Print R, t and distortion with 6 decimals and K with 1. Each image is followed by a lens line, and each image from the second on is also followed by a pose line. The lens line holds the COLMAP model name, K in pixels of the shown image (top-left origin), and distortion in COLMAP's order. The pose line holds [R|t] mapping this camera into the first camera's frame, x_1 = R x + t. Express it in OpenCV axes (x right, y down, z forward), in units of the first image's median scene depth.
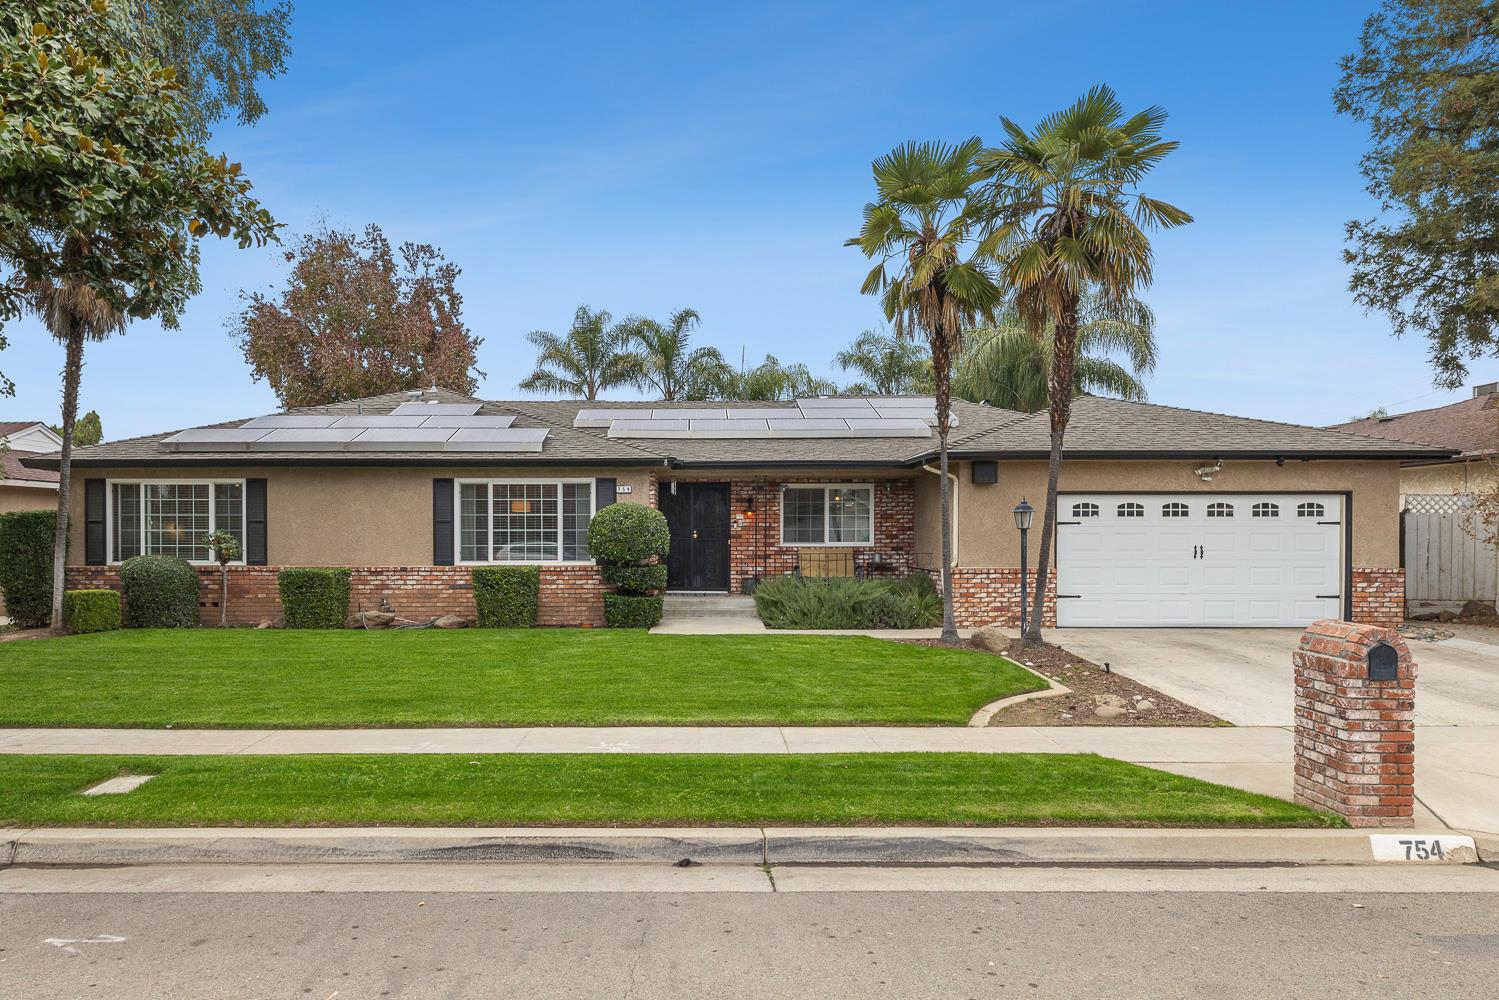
lens RADIAL K [[867.6, 0, 723.1], [0, 867.6, 504.4], [0, 0, 1]] dist [0.004830, -0.000870]
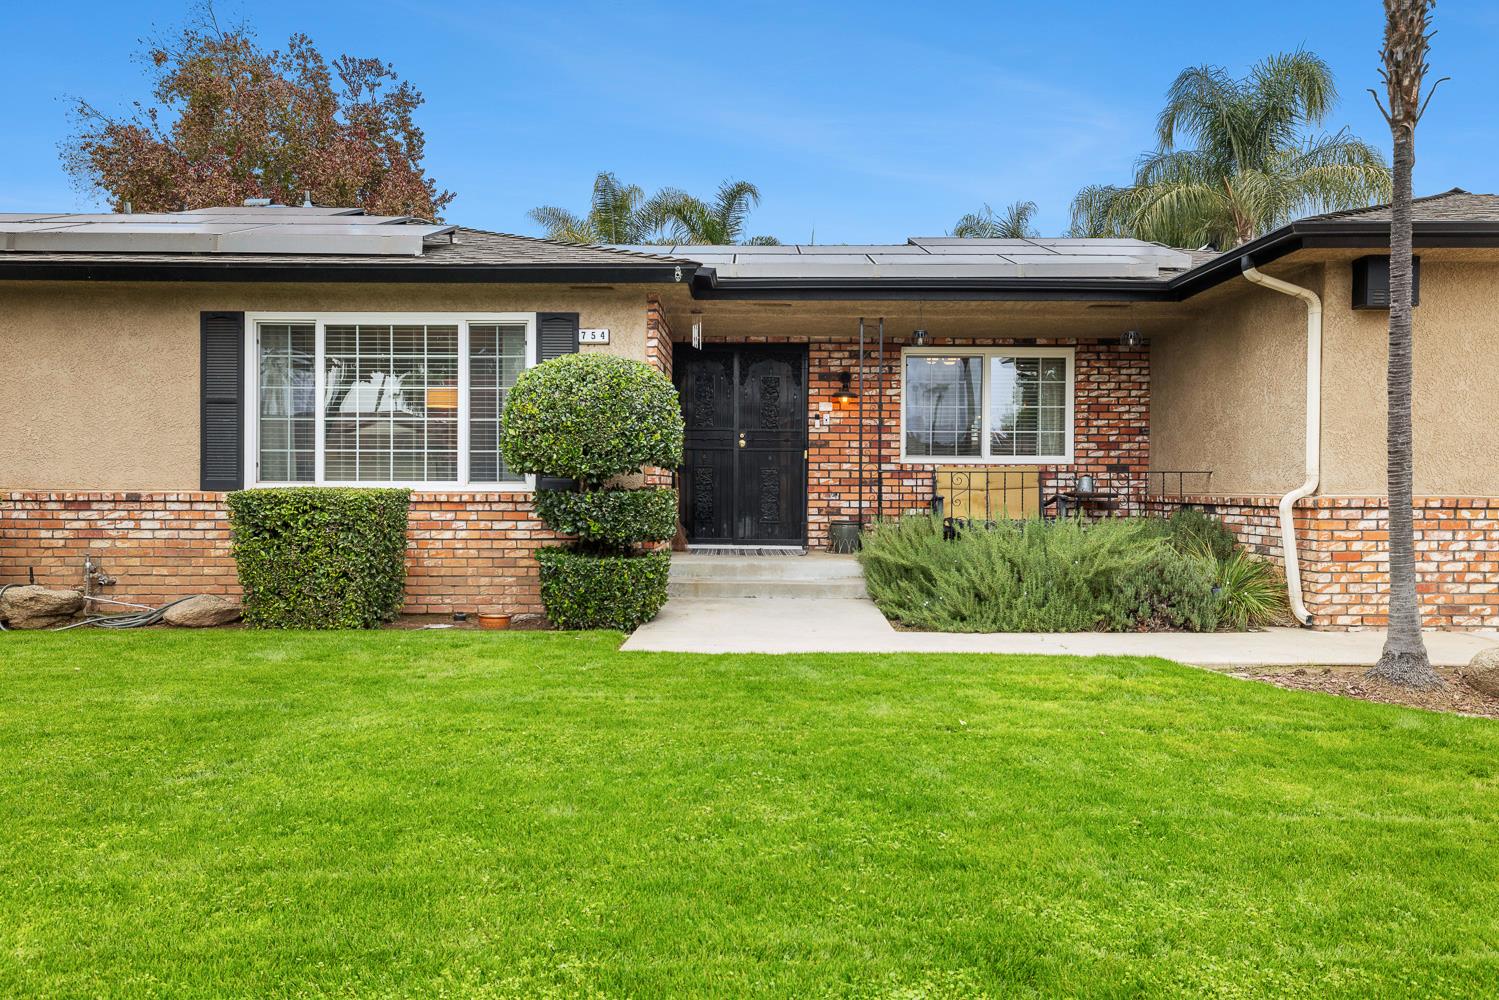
lens RADIAL K [[916.1, 0, 780.1], [0, 916.1, 460.6], [0, 0, 1]] dist [0.001889, 0.001669]
pose [[0.999990, 0.003593, -0.002471, -0.008351], [-0.003579, 0.999978, 0.005569, 0.050014], [0.002491, -0.005560, 0.999981, 0.491635]]
